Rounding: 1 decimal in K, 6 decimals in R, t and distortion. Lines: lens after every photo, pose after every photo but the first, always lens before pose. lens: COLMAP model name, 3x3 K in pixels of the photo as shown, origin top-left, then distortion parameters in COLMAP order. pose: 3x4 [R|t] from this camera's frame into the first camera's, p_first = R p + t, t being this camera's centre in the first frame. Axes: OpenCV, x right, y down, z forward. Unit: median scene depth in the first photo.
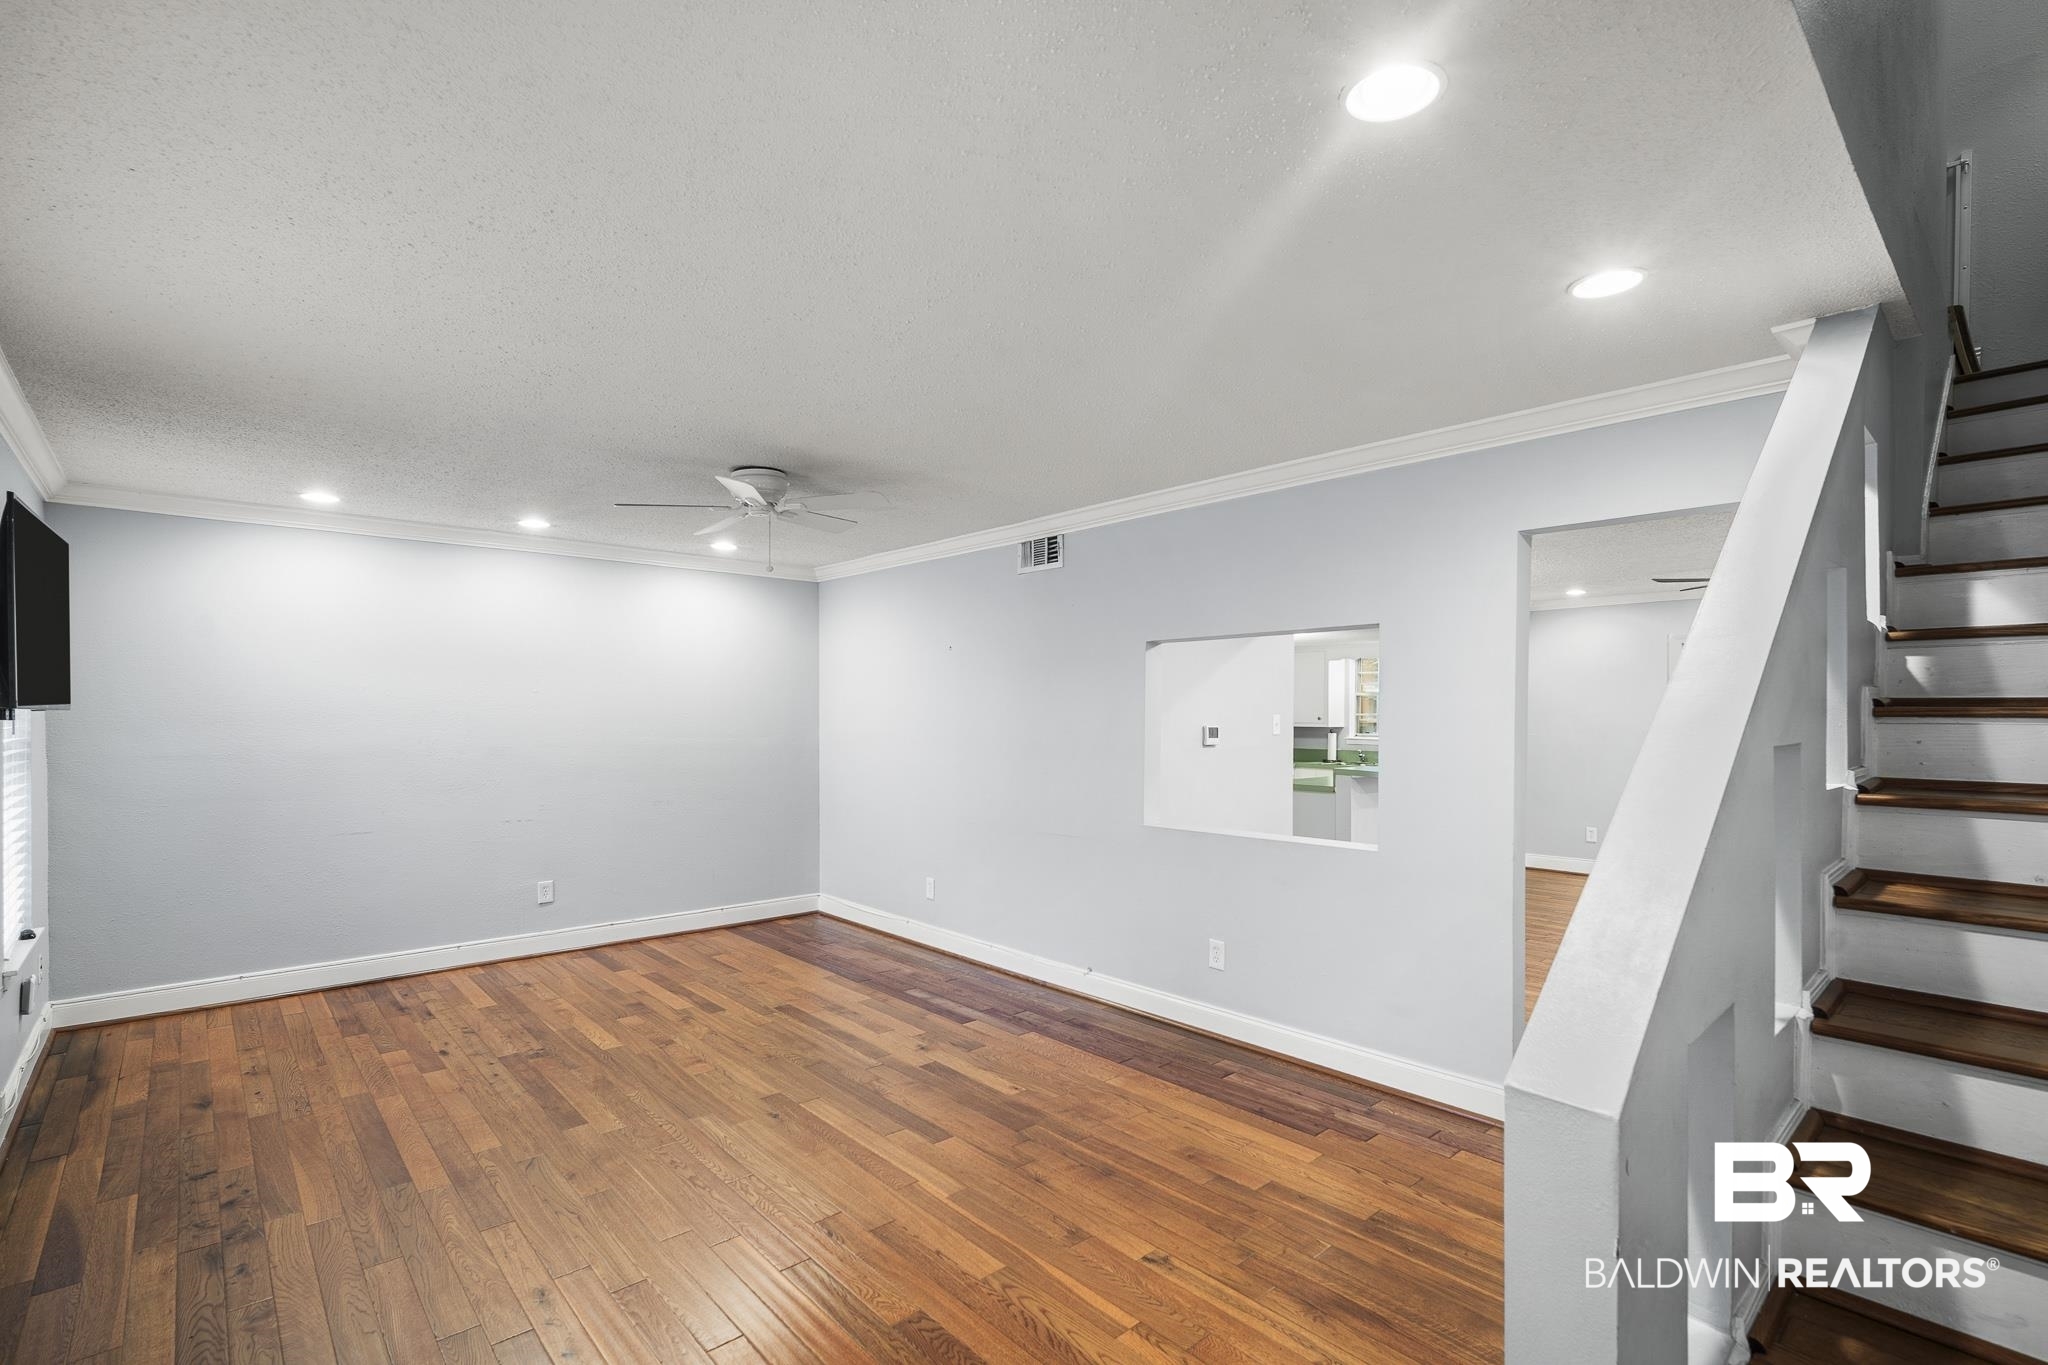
lens RADIAL K [[924.6, 0, 1034.0], [0, 924.6, 692.7], [0, 0, 1]] dist [-0.013915, 0.001495]
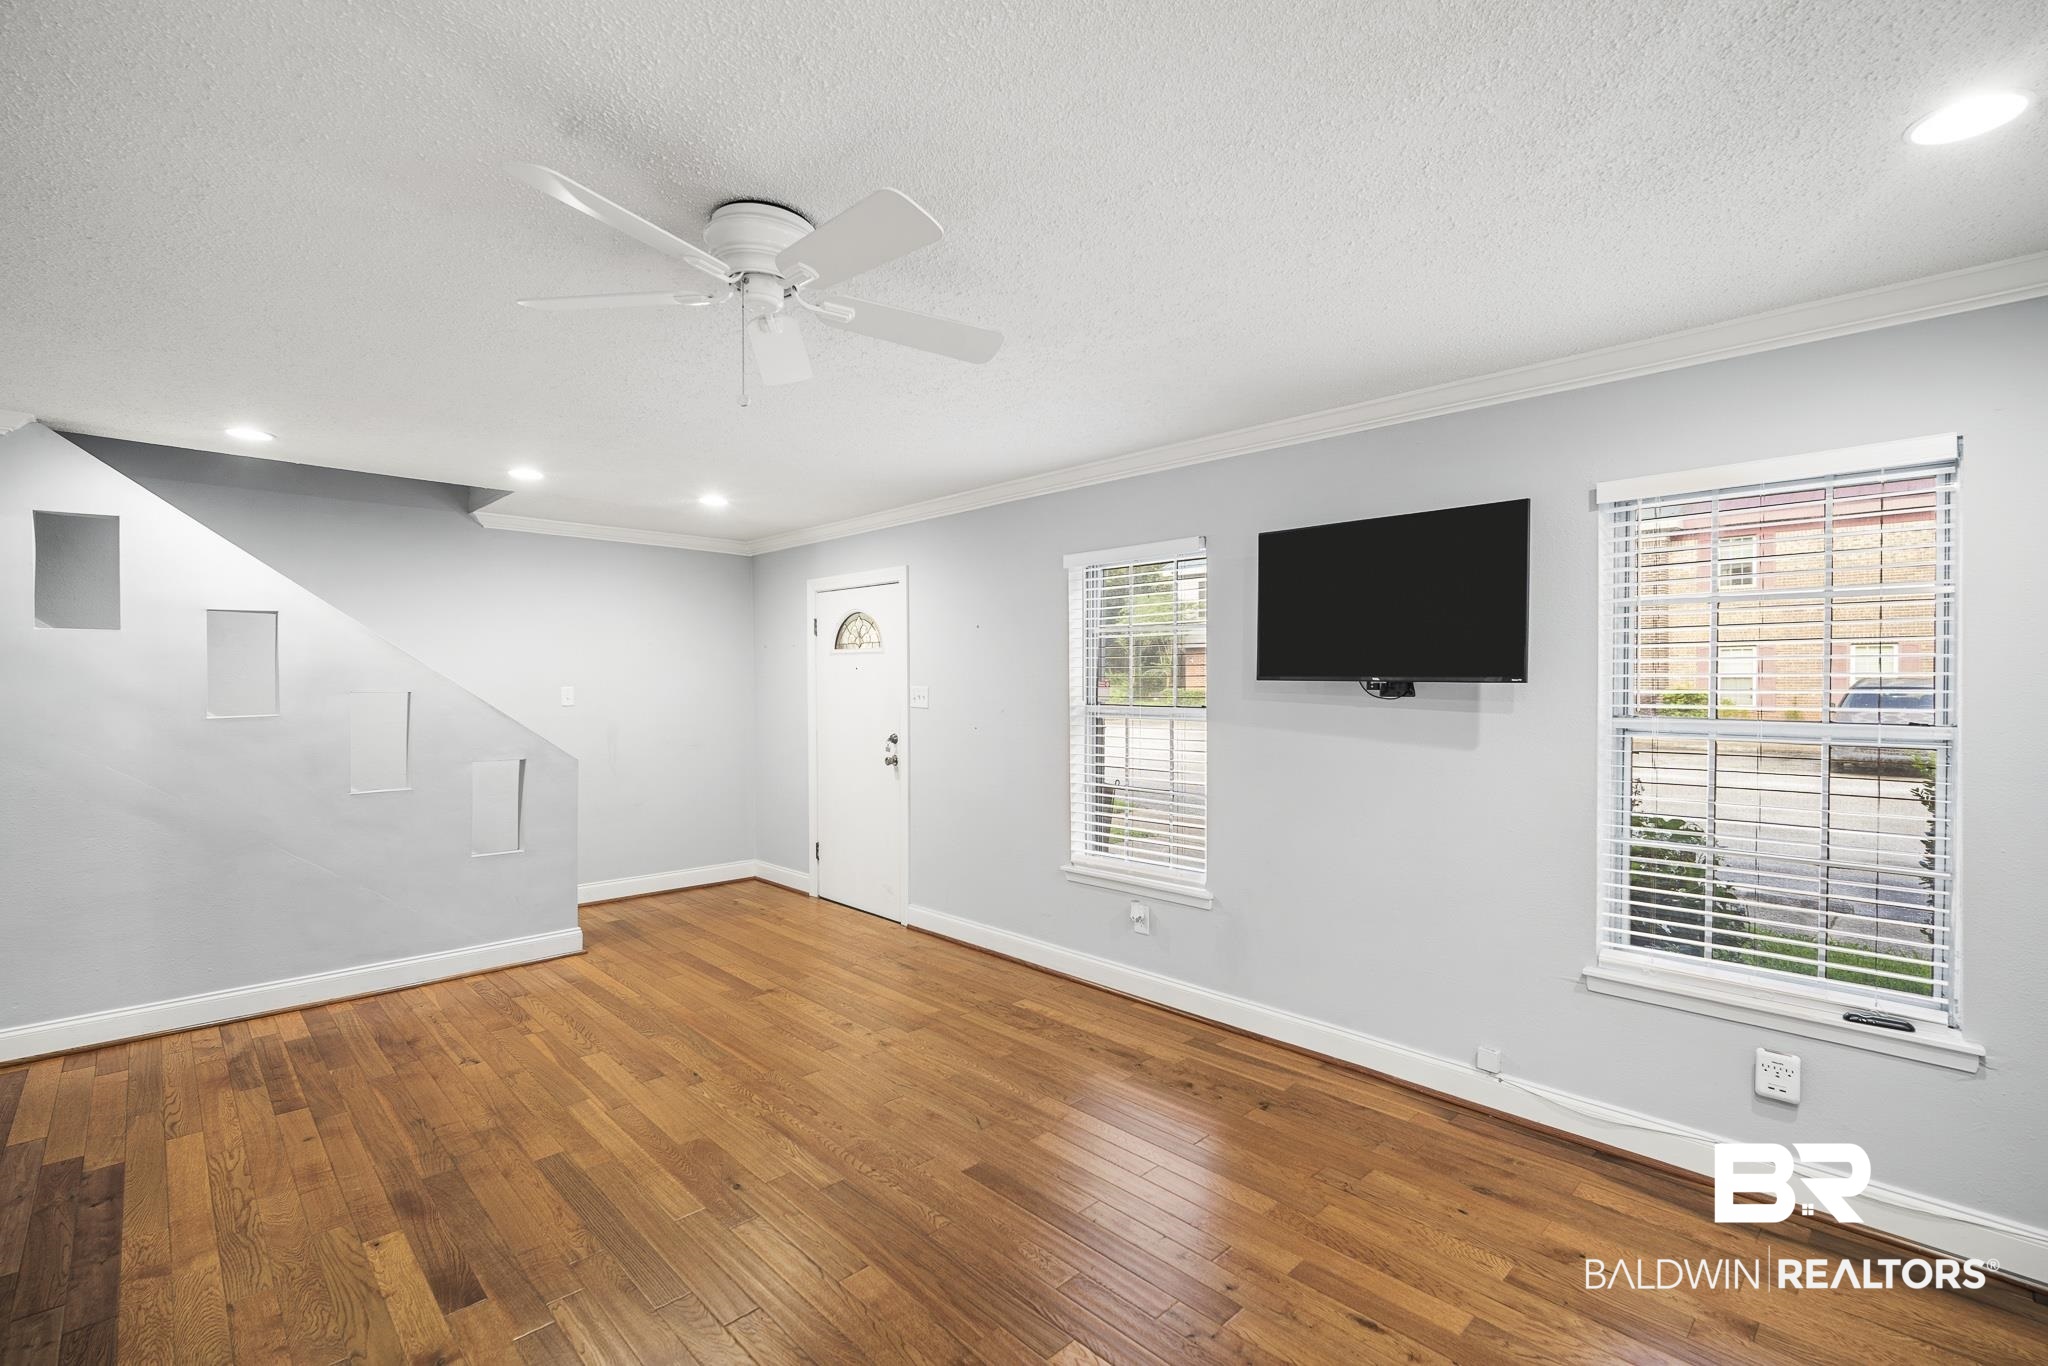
lens RADIAL K [[924.6, 0, 1022.1], [0, 924.6, 688.9], [0, 0, 1]] dist [-0.013915, 0.001495]
pose [[-0.999568, -0.001328, -0.029353, -0.465467], [-0.001187, 0.999988, -0.004828, 0.027348], [0.029359, -0.004791, -0.999557, 1.670694]]
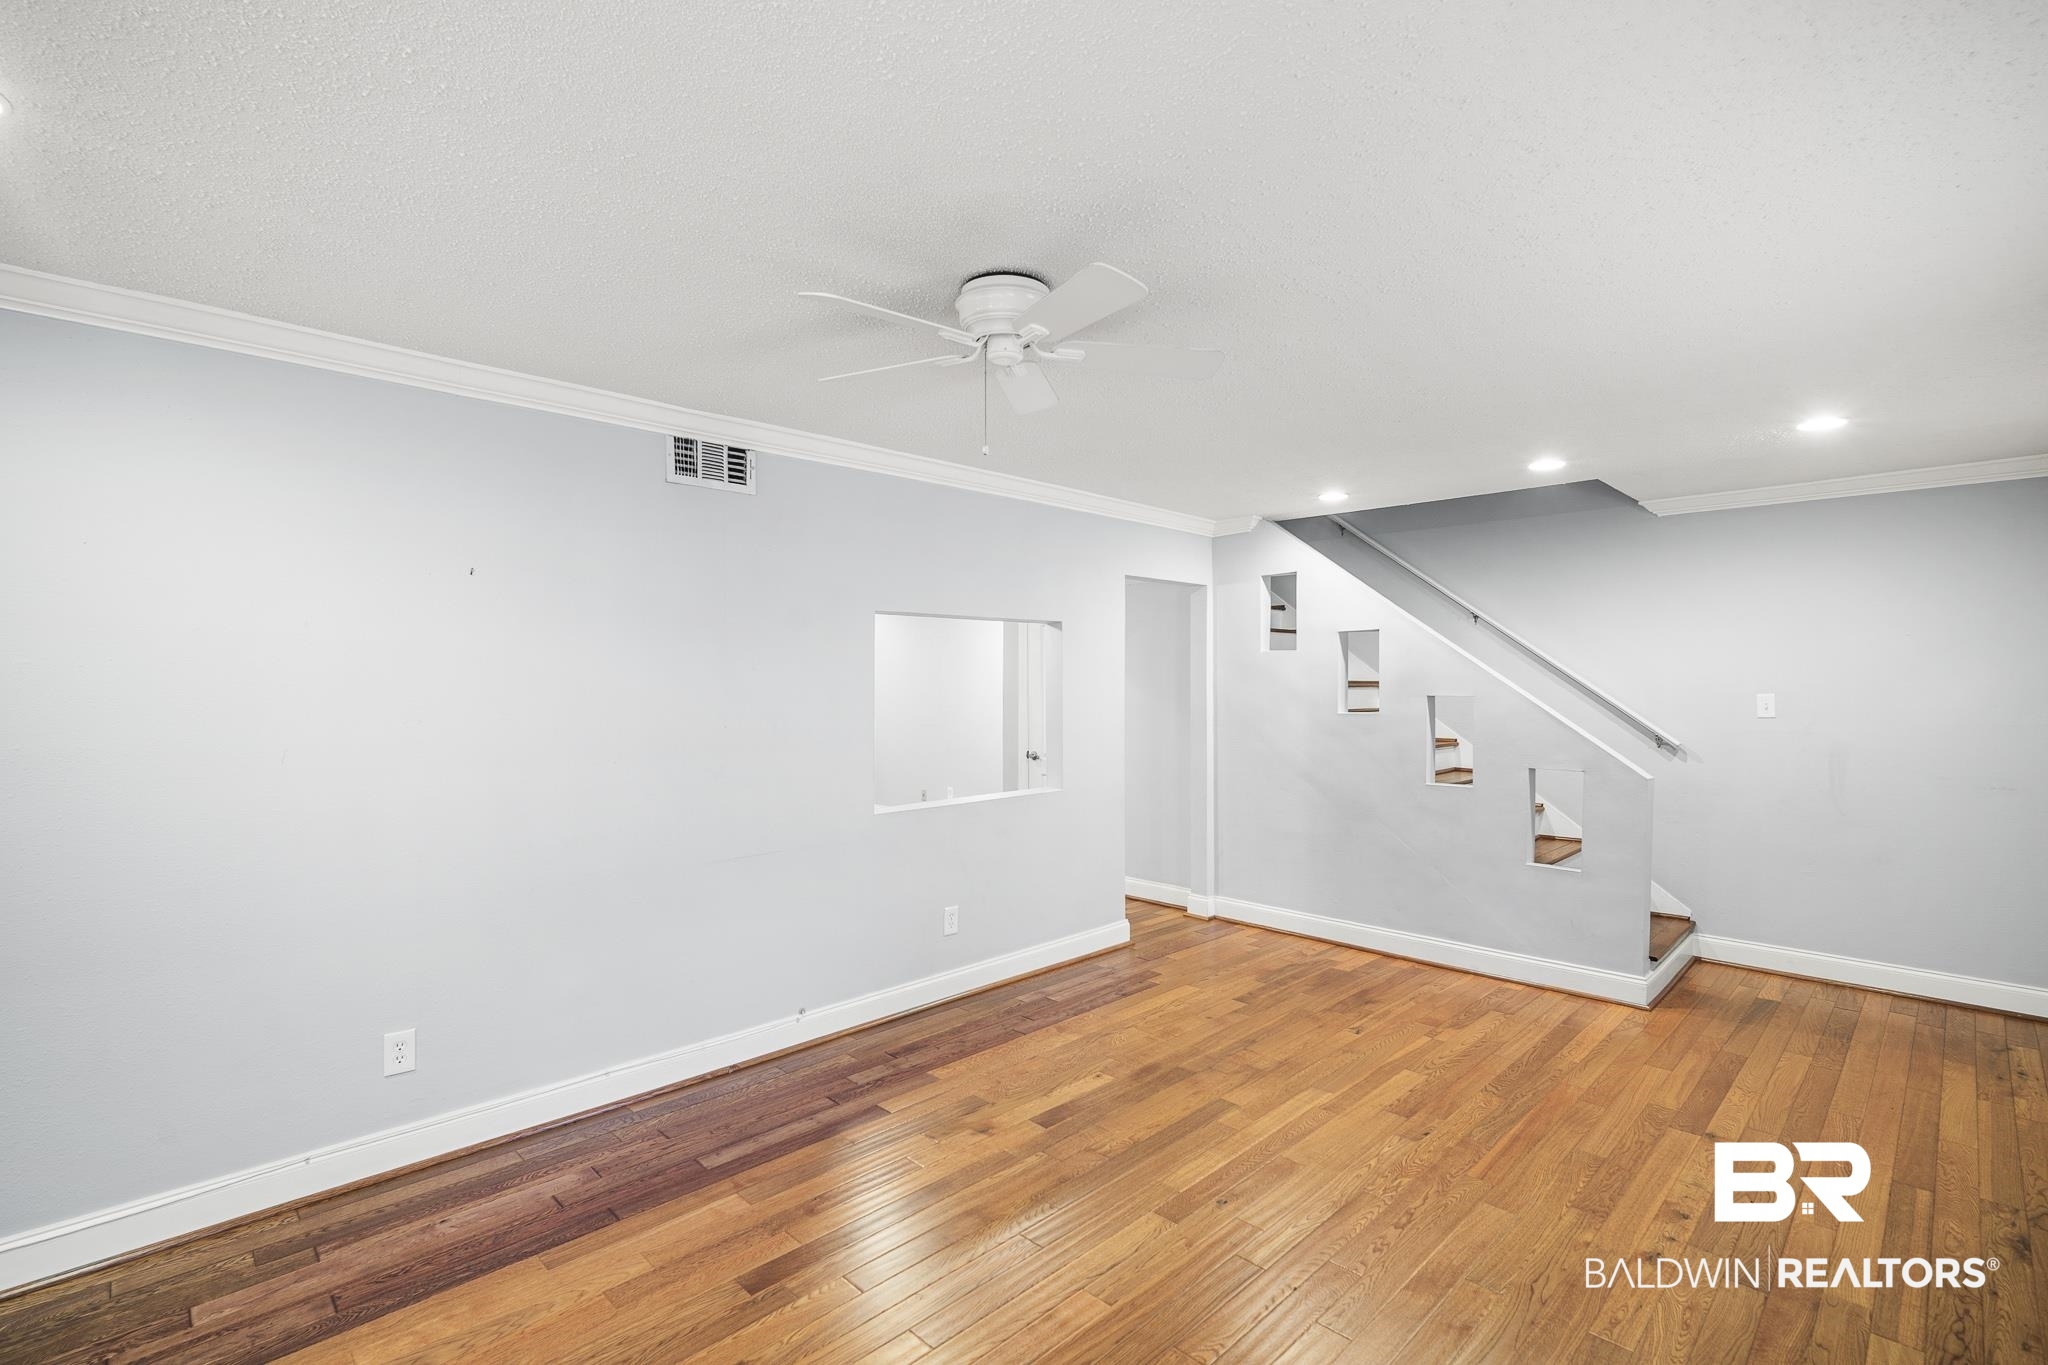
lens RADIAL K [[924.6, 0, 1013.3], [0, 924.6, 672.5], [0, 0, 1]] dist [-0.013915, 0.001495]
pose [[-0.019088, 0.011269, 0.999754, -0.985643], [-0.014346, 0.999830, -0.011544, 0.017398], [-0.999715, -0.014563, -0.018923, 1.107278]]
